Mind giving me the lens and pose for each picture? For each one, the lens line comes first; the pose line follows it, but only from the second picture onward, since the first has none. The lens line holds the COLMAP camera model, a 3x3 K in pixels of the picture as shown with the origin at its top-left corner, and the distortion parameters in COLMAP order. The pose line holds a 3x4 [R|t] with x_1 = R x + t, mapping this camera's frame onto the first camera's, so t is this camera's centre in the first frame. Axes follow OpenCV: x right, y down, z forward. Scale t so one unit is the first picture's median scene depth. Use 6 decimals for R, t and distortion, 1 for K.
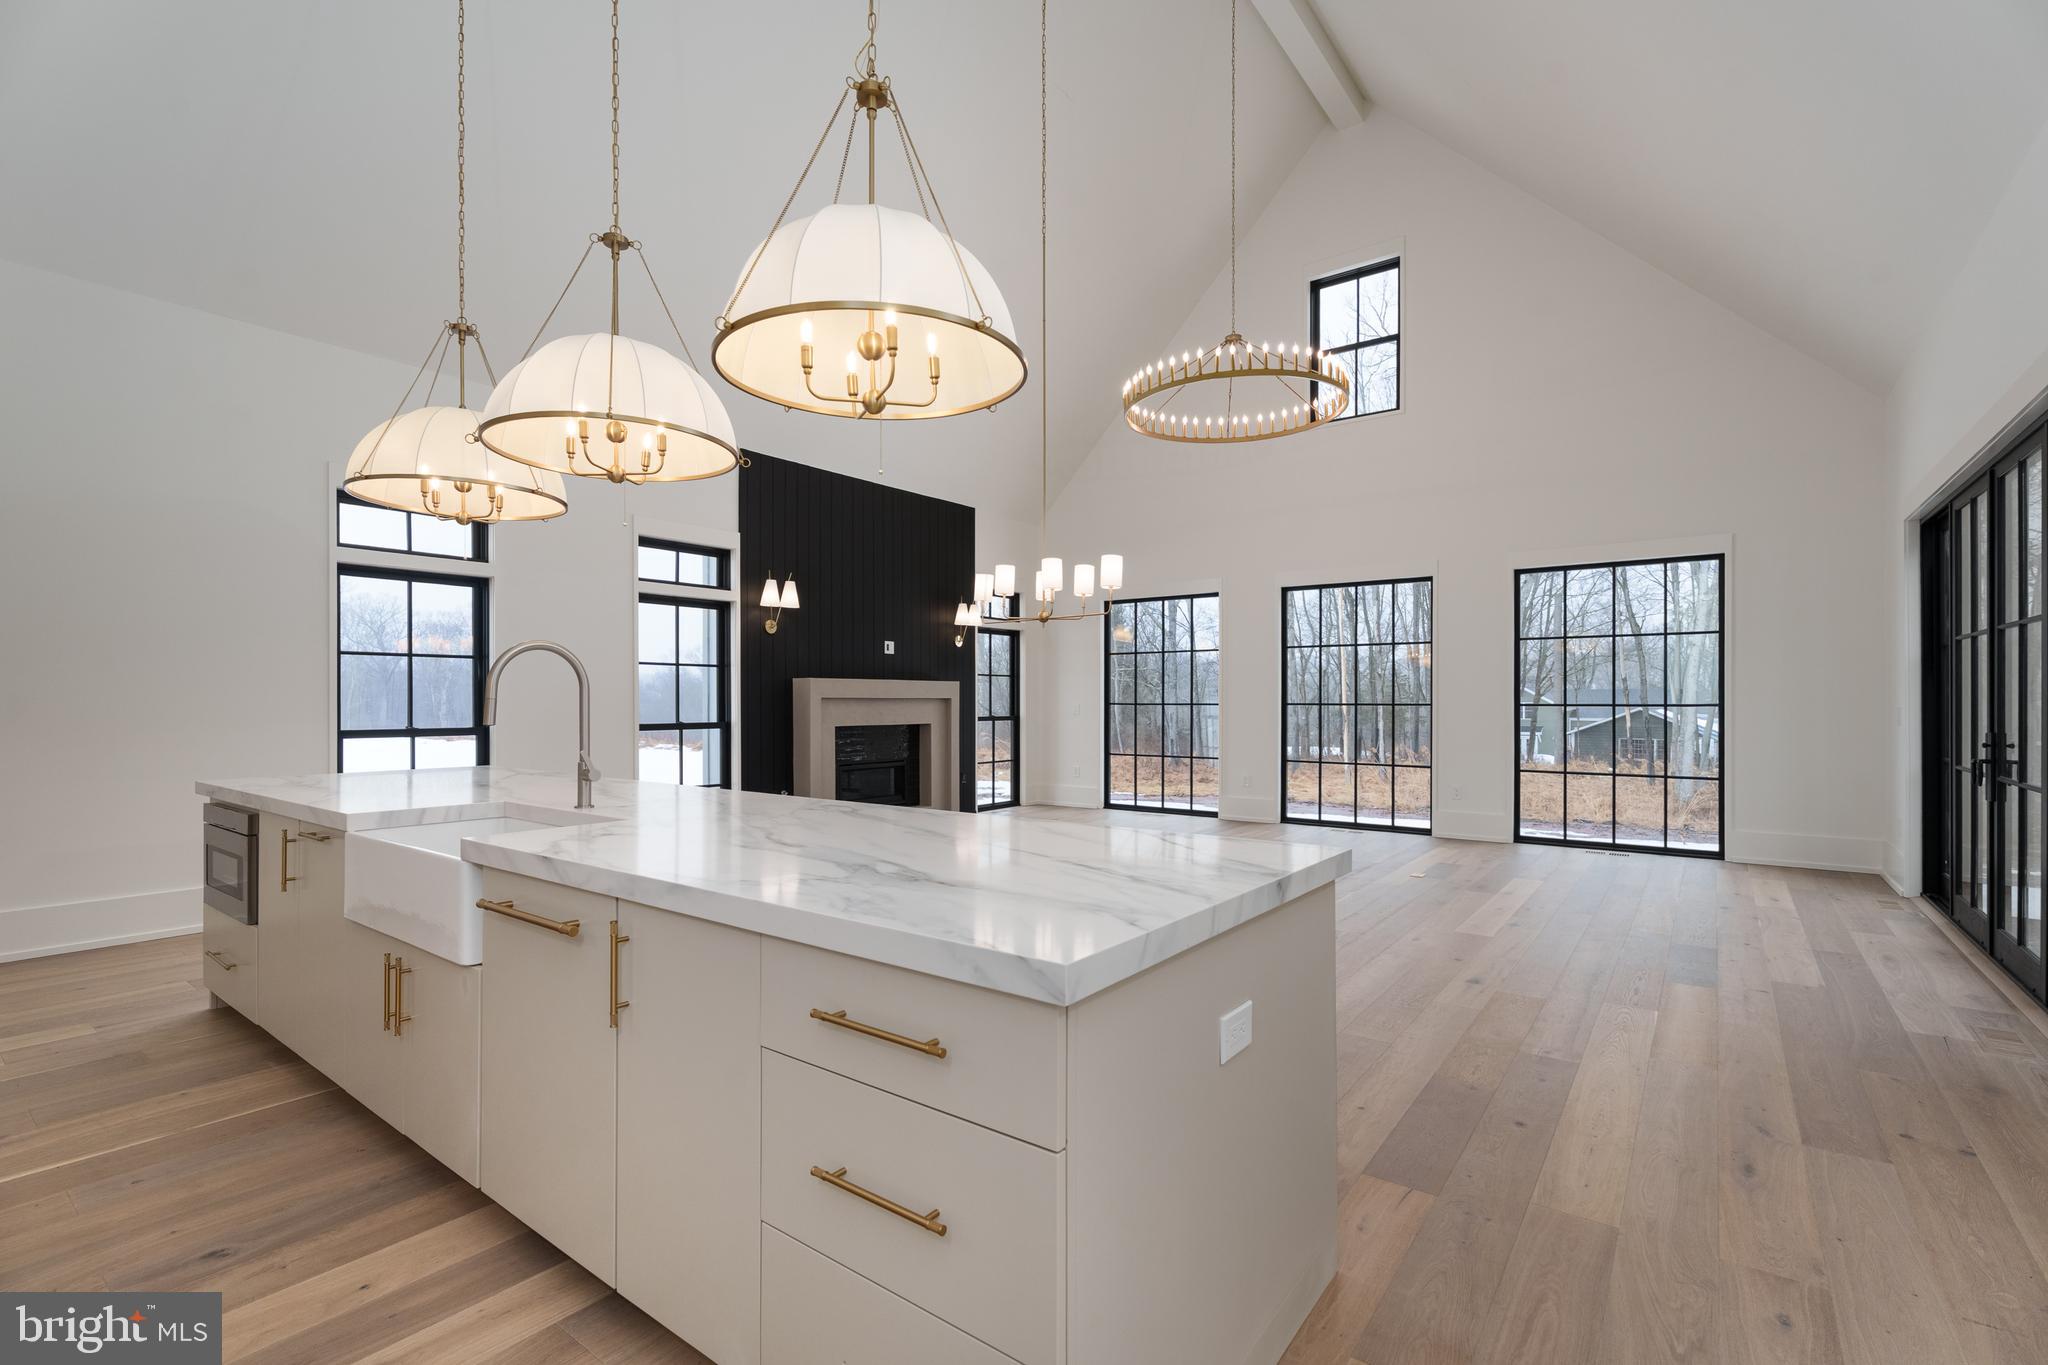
lens RADIAL K [[957.5, 0, 1010.8], [0, 957.5, 693.3], [0, 0, 1]] dist [0.009112, -0.000912]
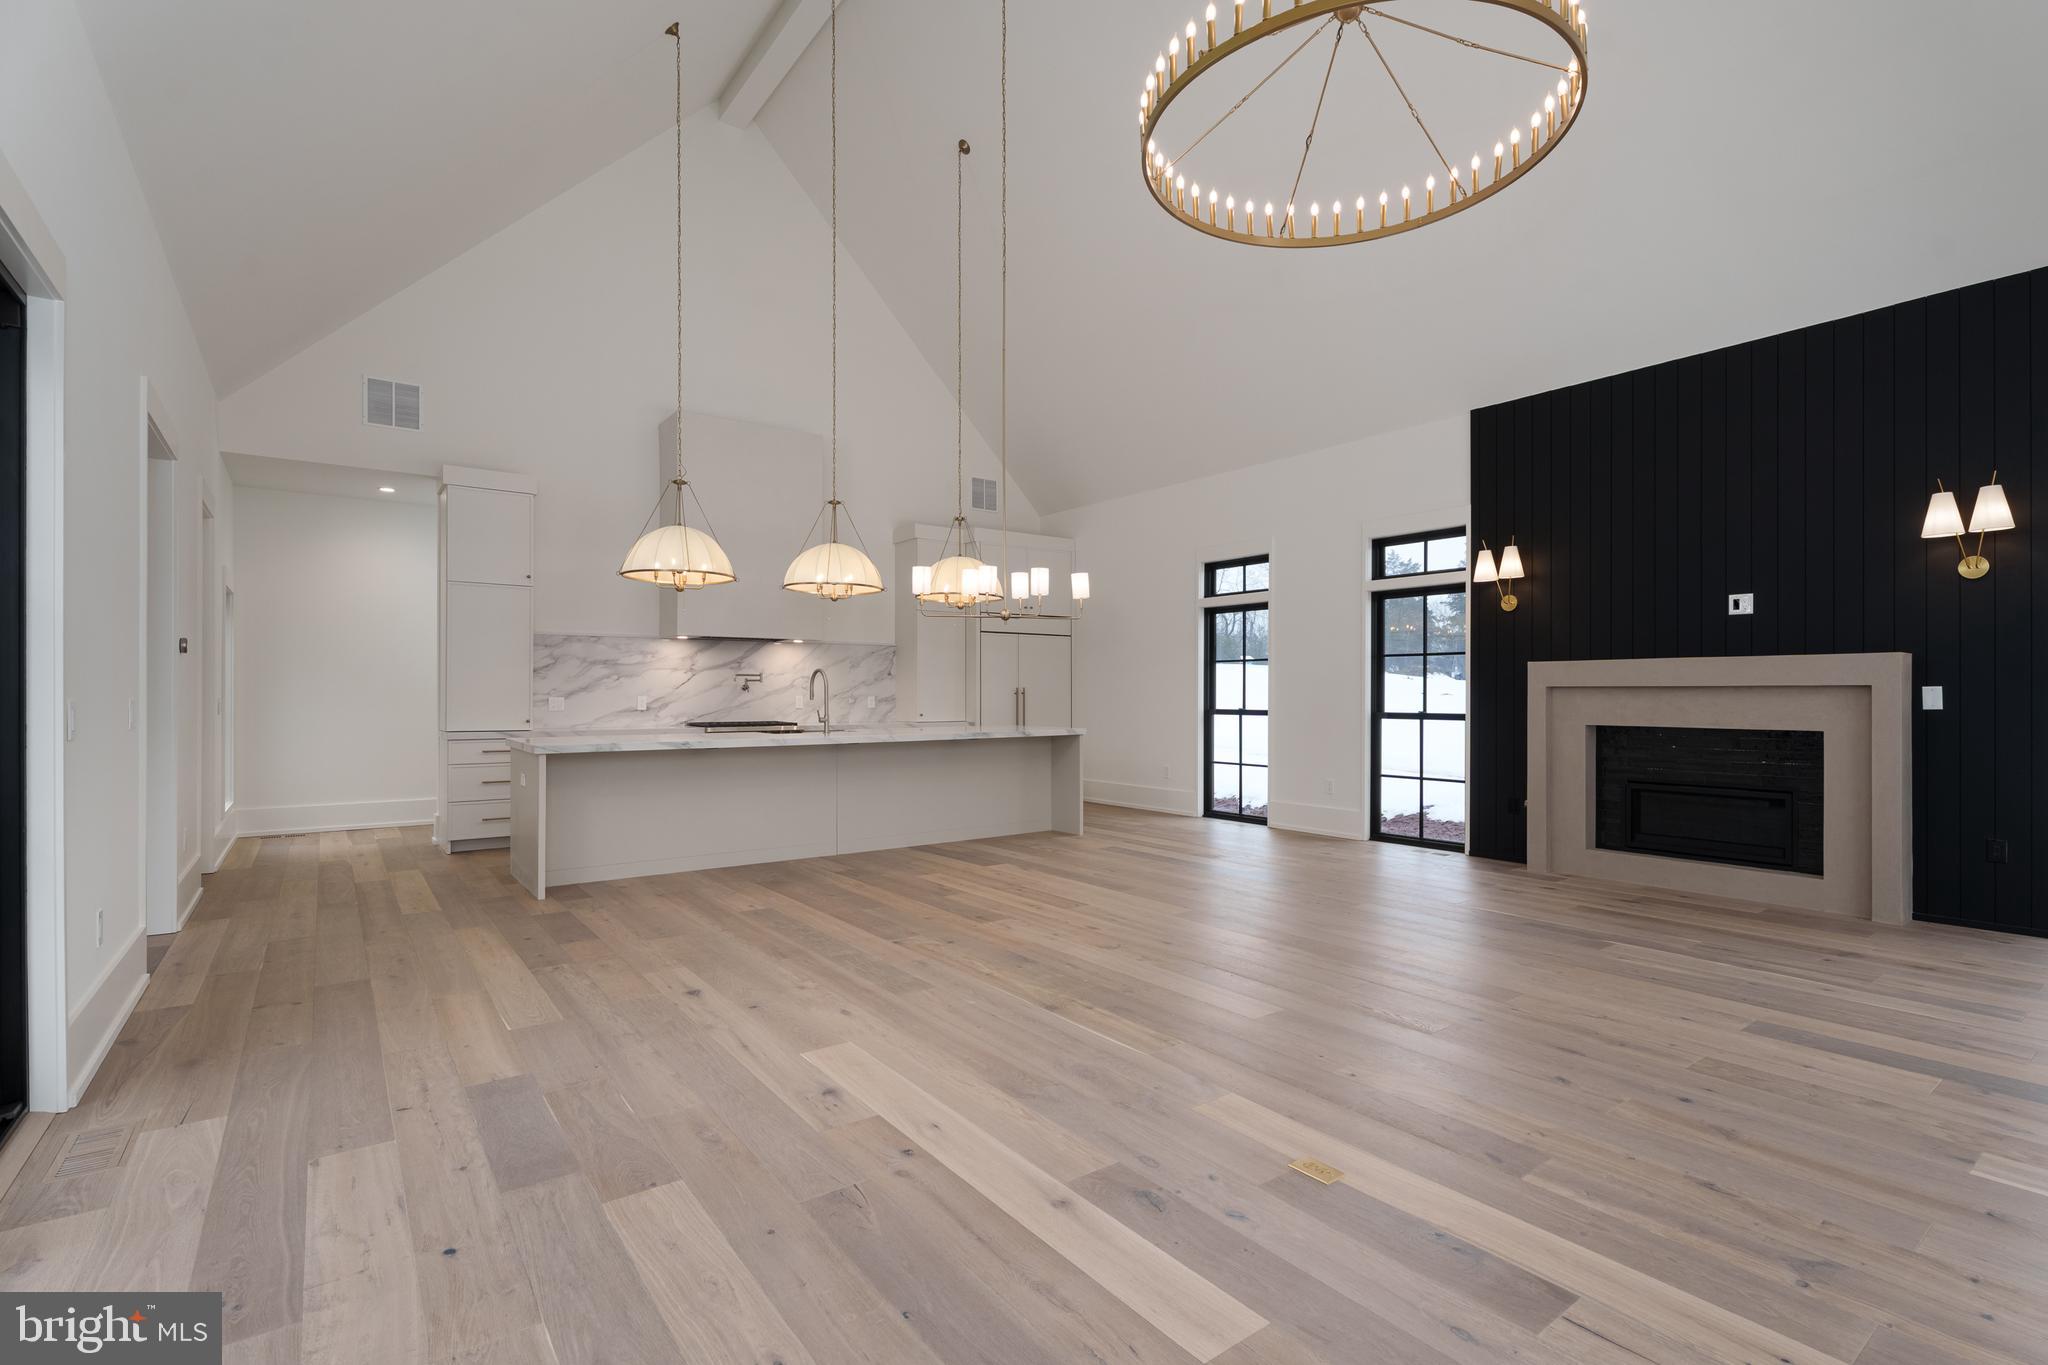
lens RADIAL K [[957.5, 0, 1067.9], [0, 957.5, 704.9], [0, 0, 1]] dist [0.009112, -0.000912]
pose [[-0.277958, 0.014780, -0.960479, 1.308846], [0.010493, 0.999869, 0.012350, 0.011303], [0.960536, -0.006646, -0.278077, 1.653265]]
